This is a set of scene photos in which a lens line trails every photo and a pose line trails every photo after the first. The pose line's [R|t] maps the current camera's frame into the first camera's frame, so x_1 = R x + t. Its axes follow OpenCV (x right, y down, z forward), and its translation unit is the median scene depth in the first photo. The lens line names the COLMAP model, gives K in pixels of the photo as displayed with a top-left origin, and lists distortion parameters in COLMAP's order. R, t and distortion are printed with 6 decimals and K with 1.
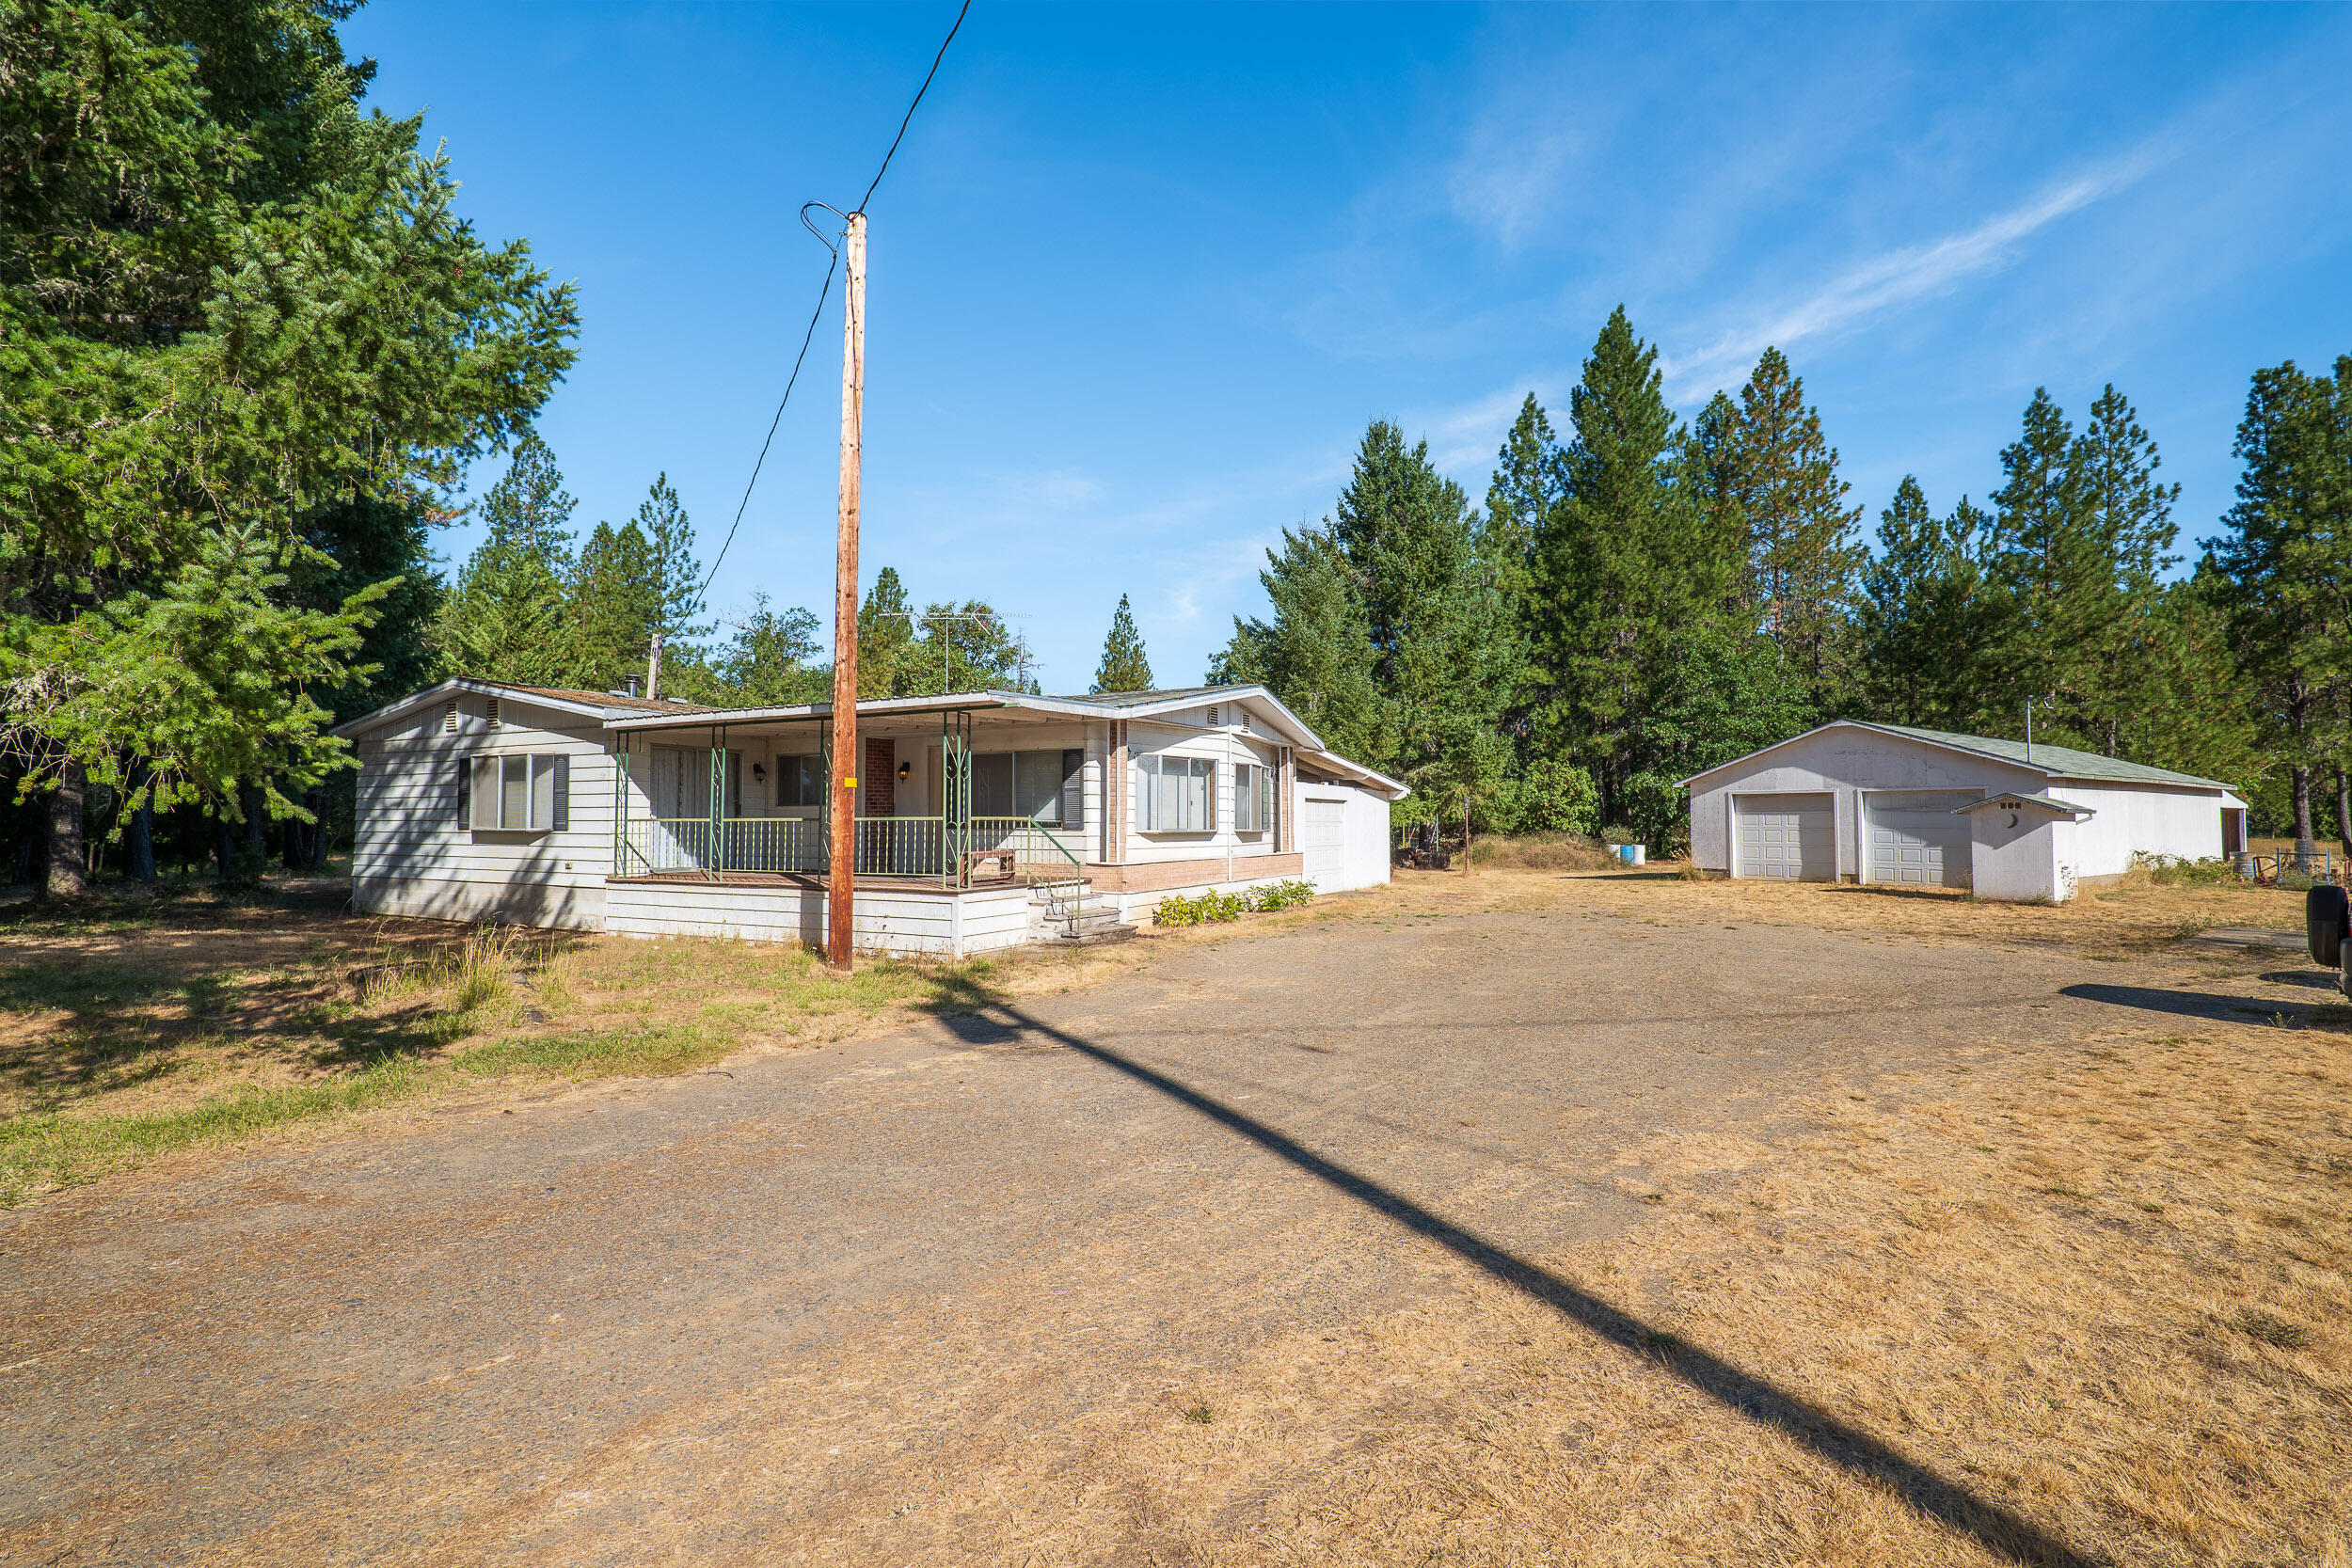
lens RADIAL K [[1108.6, 0, 1144.1], [0, 1108.6, 782.5], [0, 0, 1]] dist [-0.004423, -0.000603]
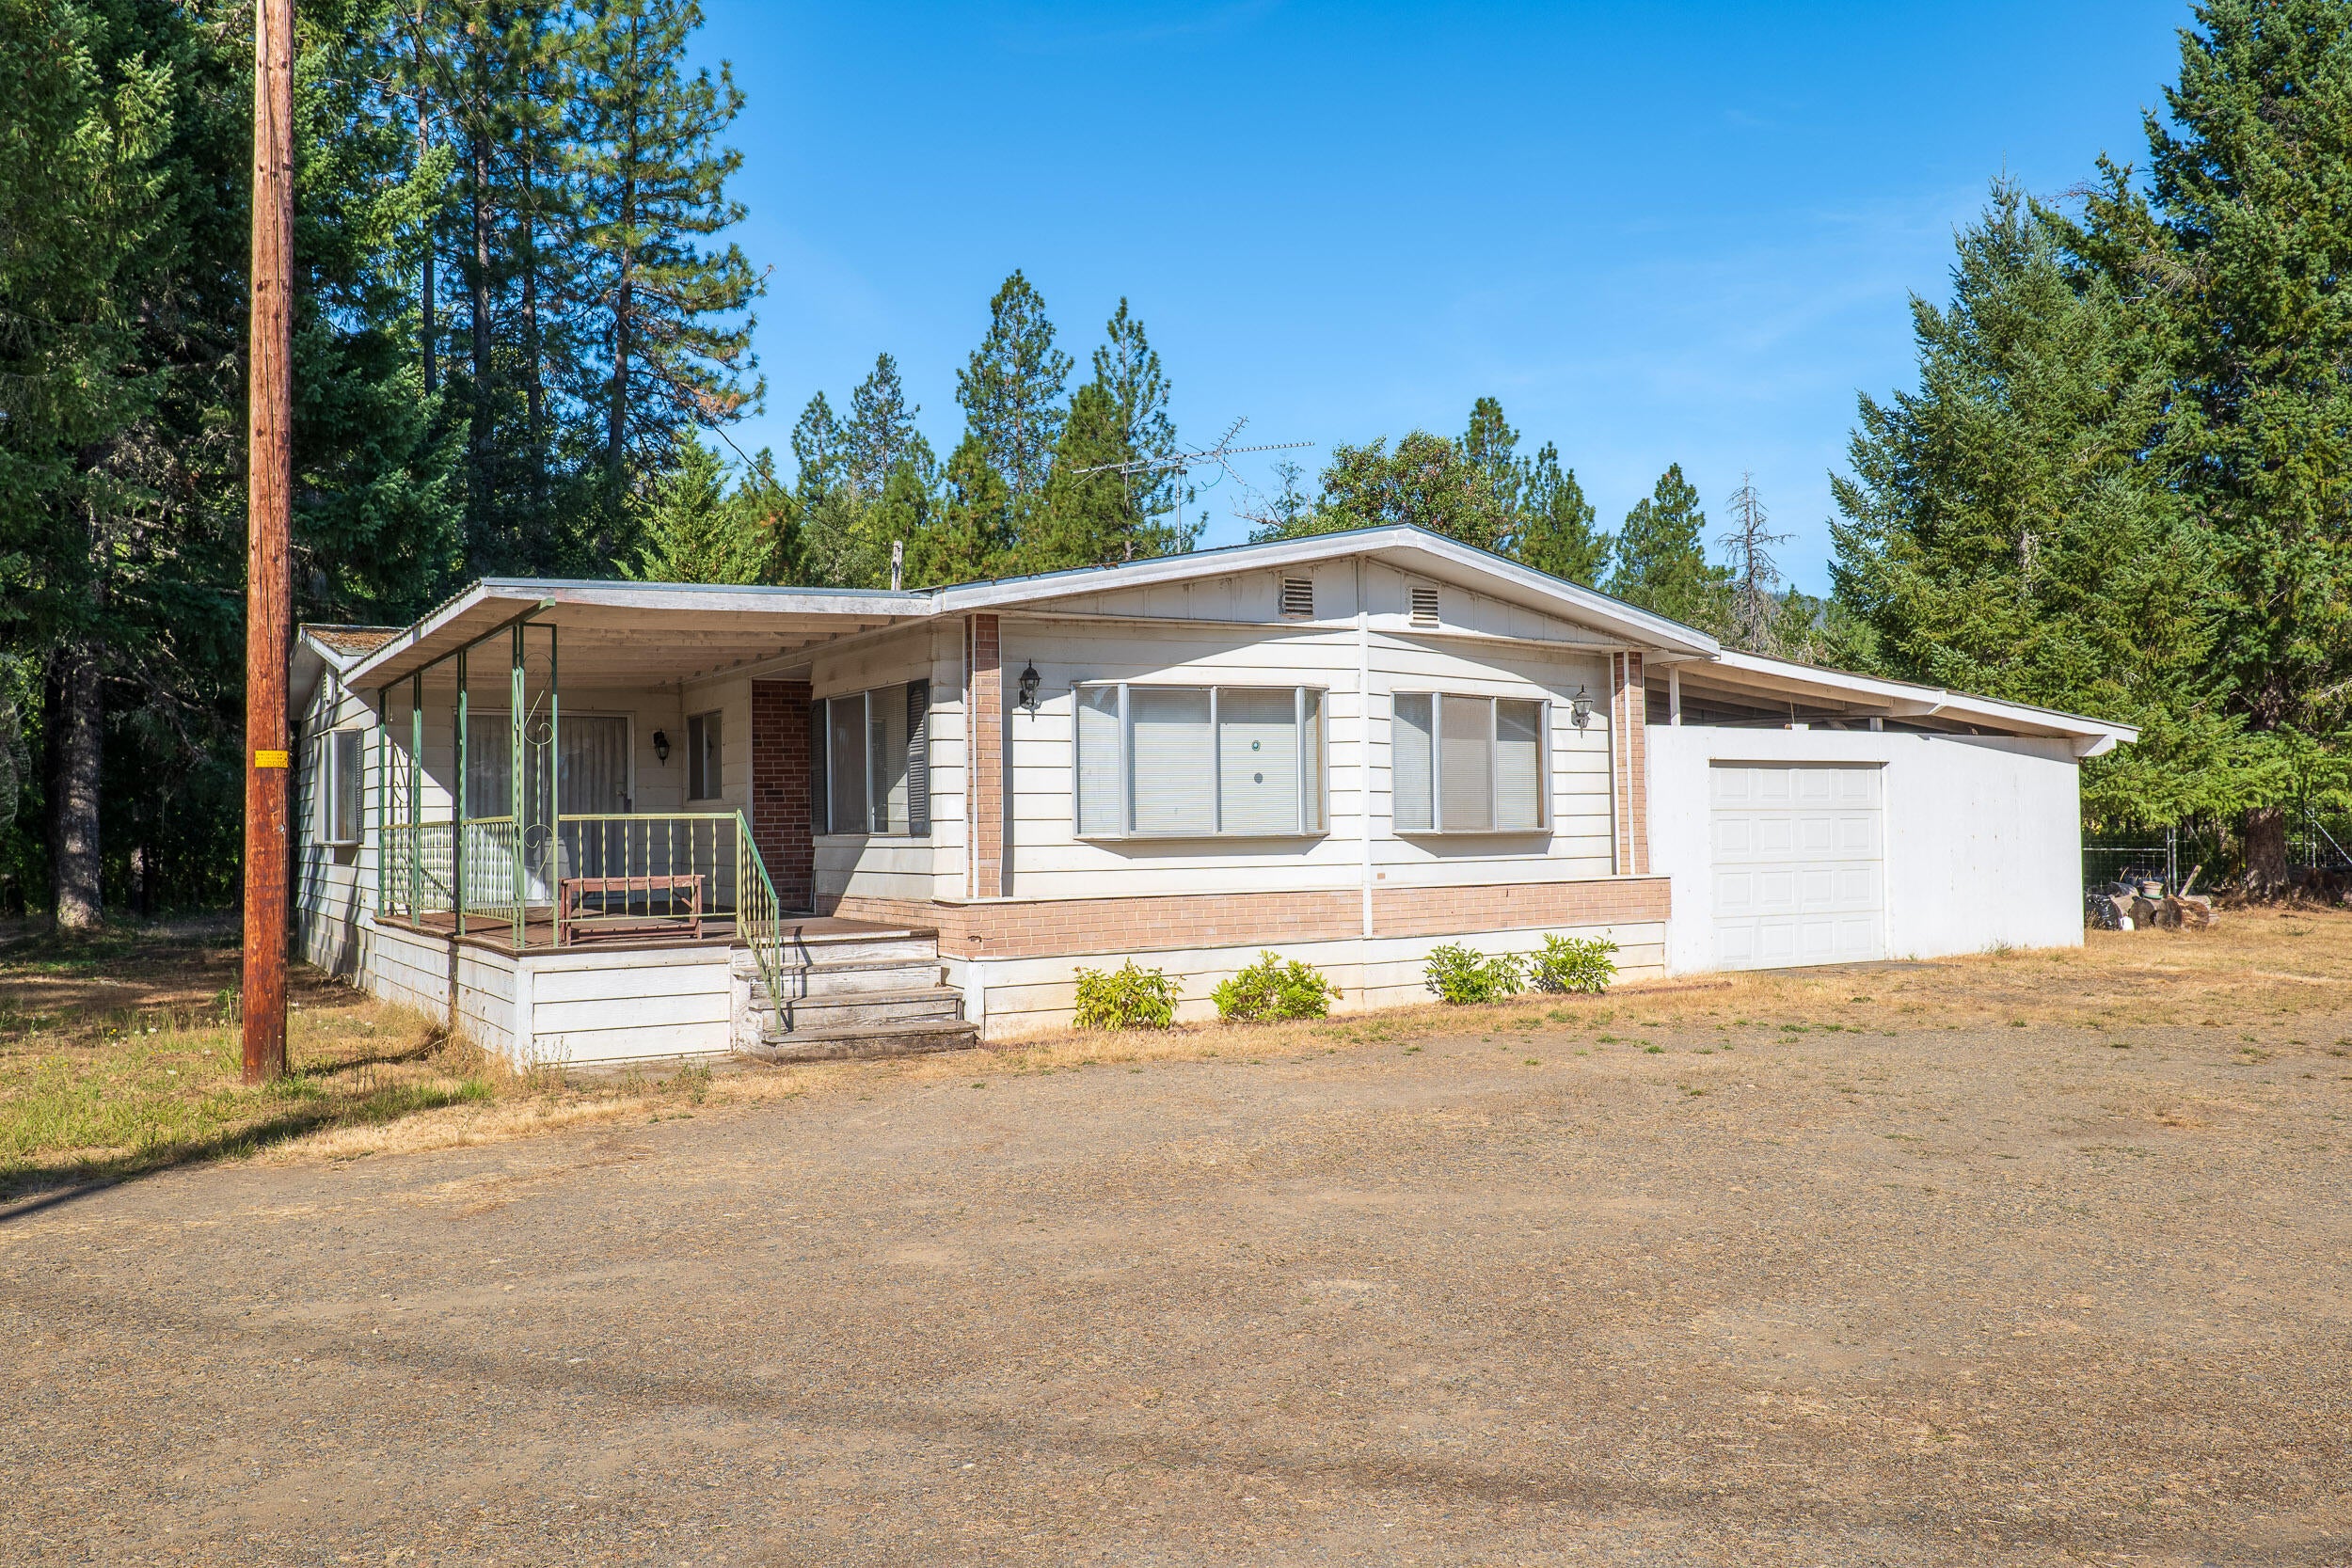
lens RADIAL K [[1775.9, 0, 1176.0], [0, 1775.9, 784.0], [0, 0, 1]] dist [0.021249, -0.000528]
pose [[0.864984, -0.024910, -0.501181, 0.222207], [0.032742, 0.999440, 0.006835, 0.008138], [0.500730, -0.022322, 0.865316, 0.162635]]
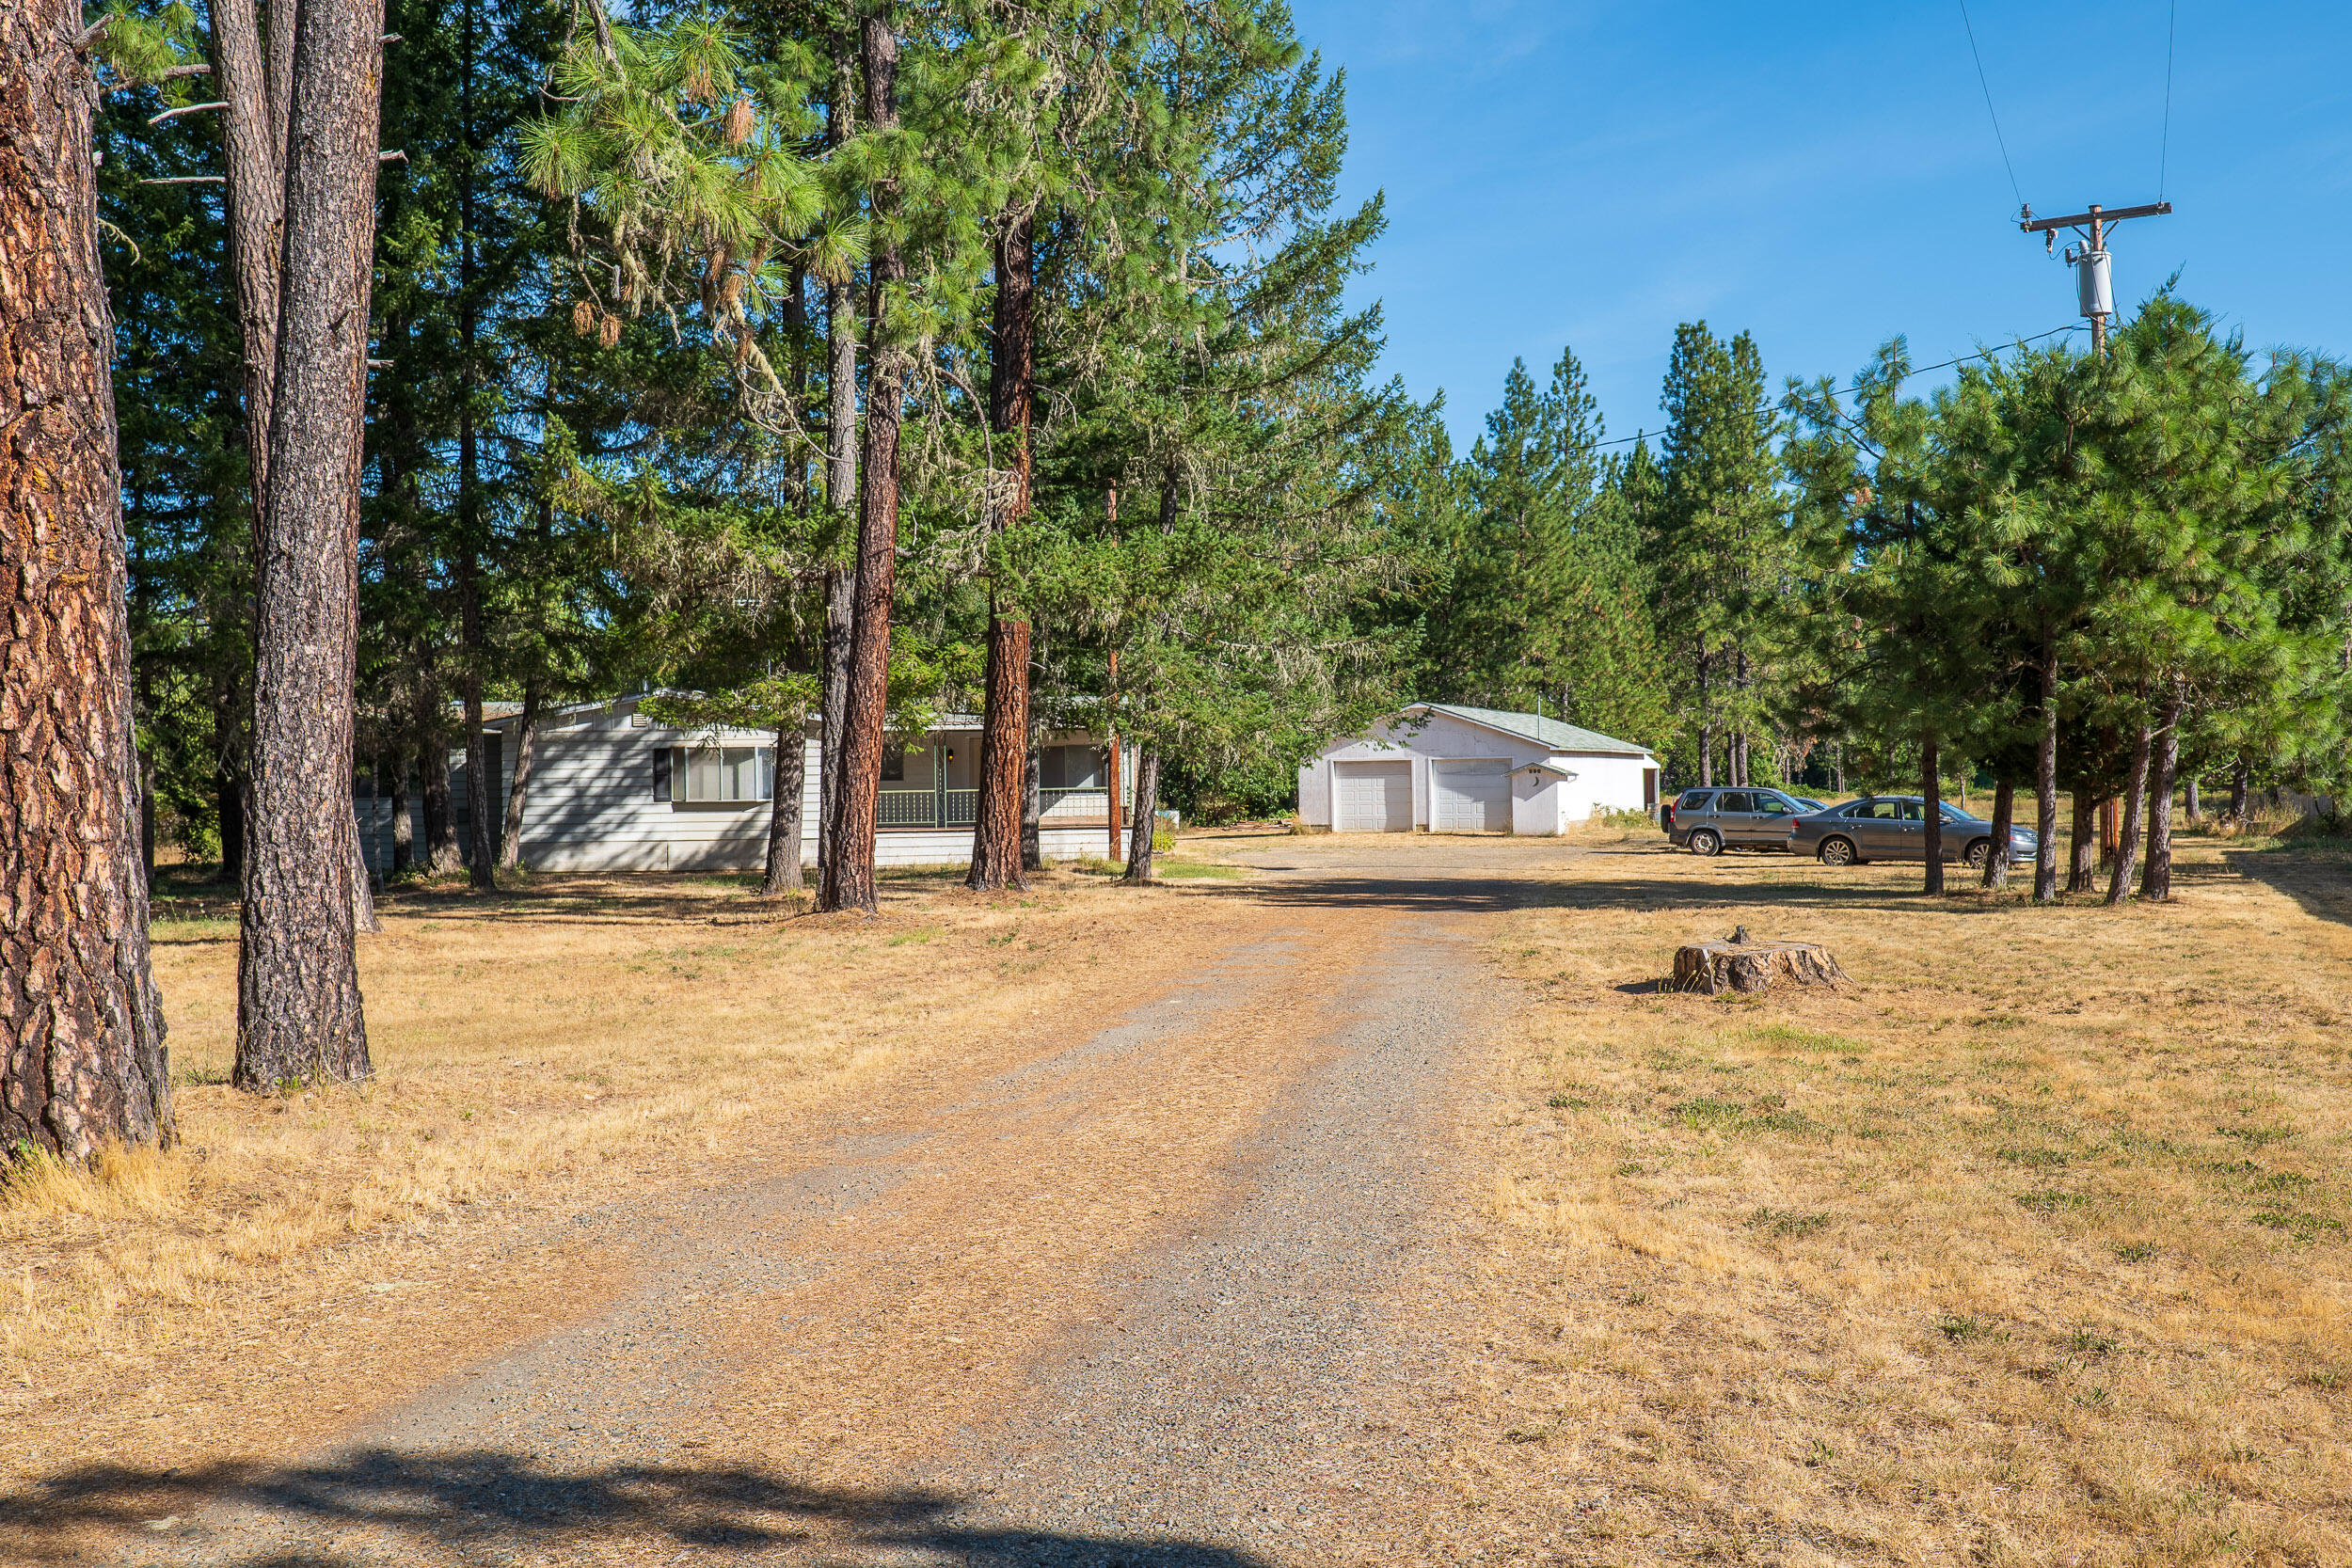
lens RADIAL K [[1775.9, 0, 1176.0], [0, 1775.9, 784.0], [0, 0, 1]] dist [0.021249, -0.000528]
pose [[0.870564, -0.011659, 0.491916, -0.602002], [-0.004314, 0.999500, 0.031324, -0.025593], [-0.492035, -0.029392, 0.870079, -0.623501]]
